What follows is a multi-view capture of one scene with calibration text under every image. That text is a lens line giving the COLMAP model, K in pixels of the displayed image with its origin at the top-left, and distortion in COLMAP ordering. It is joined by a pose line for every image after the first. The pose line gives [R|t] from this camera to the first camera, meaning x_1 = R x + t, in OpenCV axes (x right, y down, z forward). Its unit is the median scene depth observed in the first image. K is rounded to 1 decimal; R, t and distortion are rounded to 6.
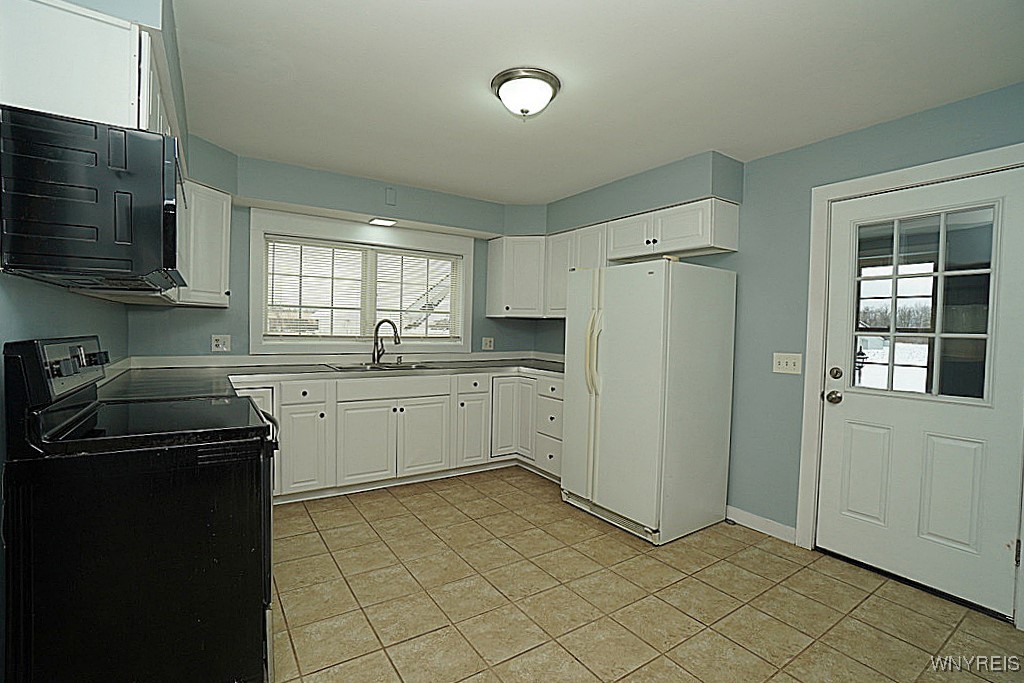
lens RADIAL K [[451.3, 0, 501.7], [0, 451.3, 341.0], [0, 0, 1]] dist [-0.036011, 0.002559]
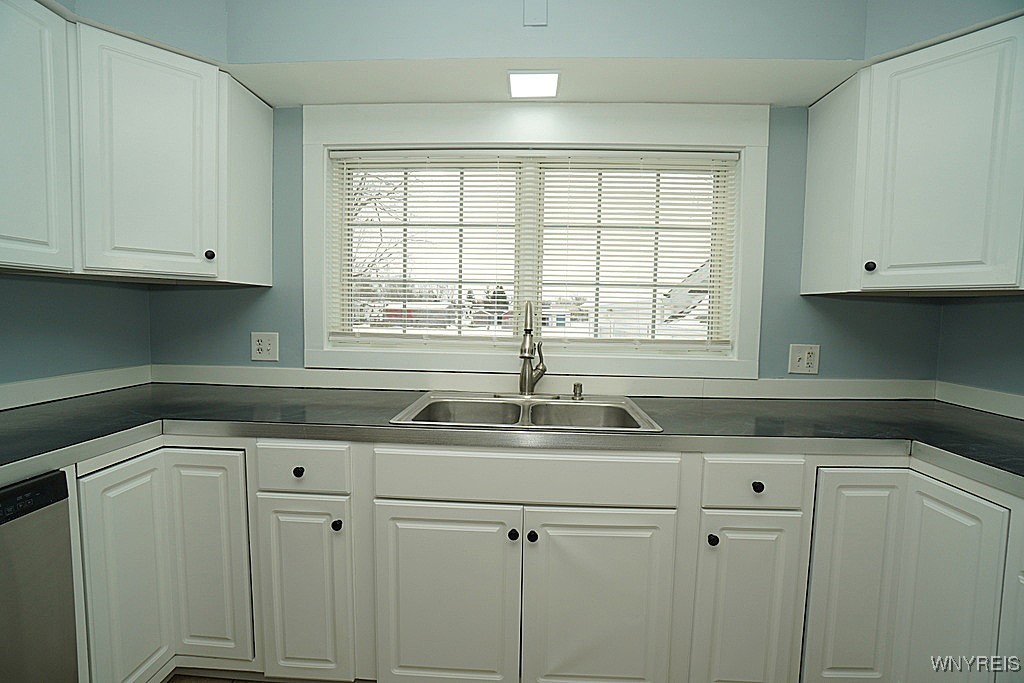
lens RADIAL K [[451.3, 0, 506.3], [0, 451.3, 340.3], [0, 0, 1]] dist [-0.036011, 0.002559]
pose [[0.817537, 0.027768, -0.575206, -0.024014], [-0.016709, 0.999560, 0.024505, -0.020184], [0.575633, -0.010423, 0.817641, 0.620925]]
